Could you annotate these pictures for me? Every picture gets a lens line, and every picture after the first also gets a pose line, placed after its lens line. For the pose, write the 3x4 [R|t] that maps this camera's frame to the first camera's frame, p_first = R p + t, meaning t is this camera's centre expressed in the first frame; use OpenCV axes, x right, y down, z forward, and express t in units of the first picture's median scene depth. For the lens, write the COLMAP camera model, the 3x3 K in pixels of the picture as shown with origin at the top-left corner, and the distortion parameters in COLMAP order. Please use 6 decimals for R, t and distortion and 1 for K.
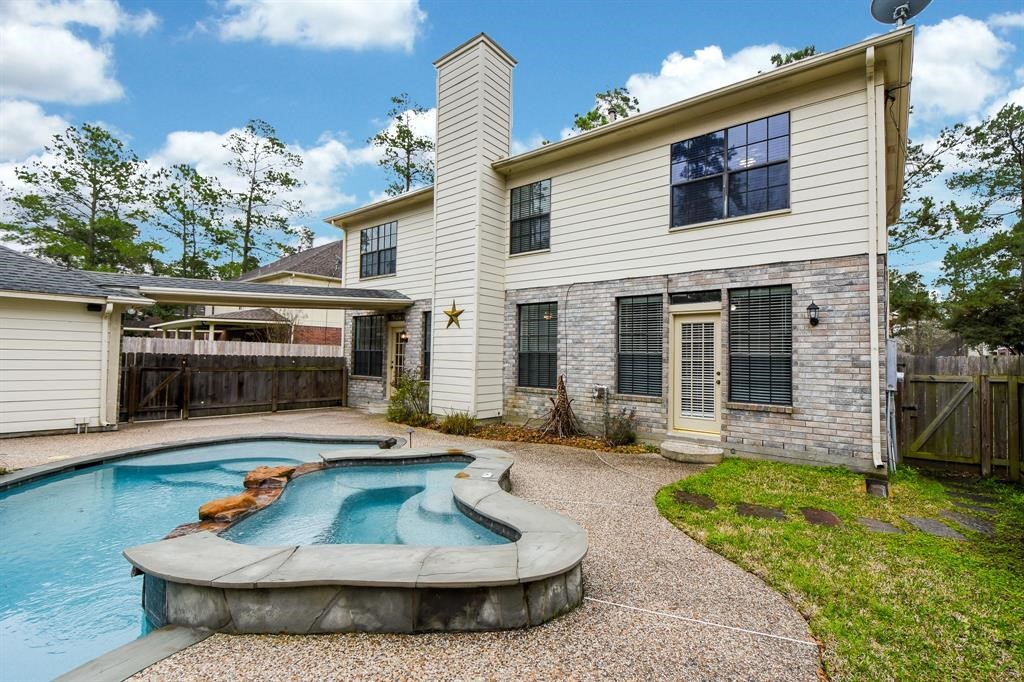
lens RADIAL K [[452.7, 0, 515.3], [0, 452.7, 341.5], [0, 0, 1]] dist [0.014820, -0.009634]
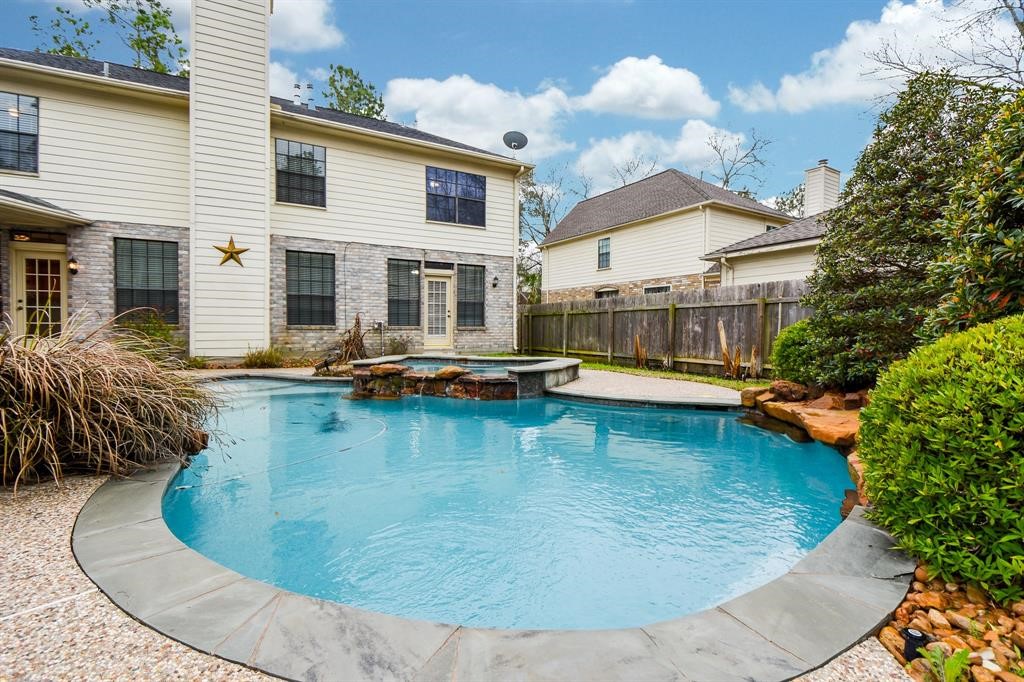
lens RADIAL K [[452.7, 0, 505.4], [0, 452.7, 339.0], [0, 0, 1]] dist [0.014820, -0.009634]
pose [[0.409555, -0.038672, 0.911465, -0.878609], [-0.032712, 0.997836, 0.057035, 0.058370], [-0.911699, -0.053175, 0.407404, 0.068989]]
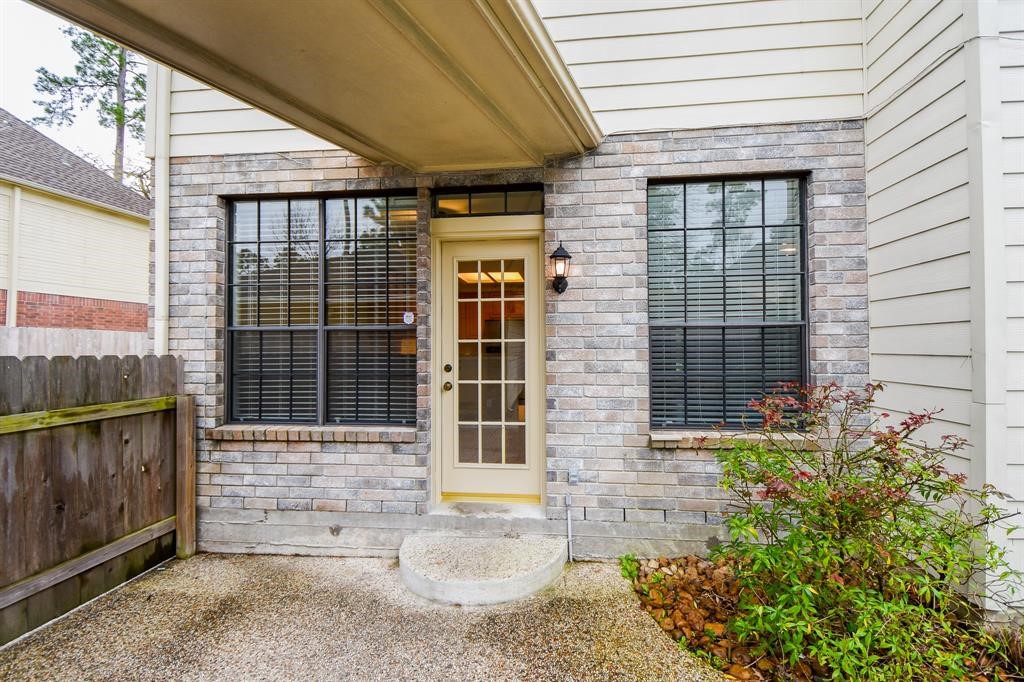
lens RADIAL K [[452.7, 0, 509.0], [0, 452.7, 344.4], [0, 0, 1]] dist [0.014820, -0.009634]
pose [[0.840551, -0.012409, 0.541591, -0.568343], [0.001556, 0.999789, 0.020492, 0.037439], [-0.541731, -0.016382, 0.840392, 1.098542]]
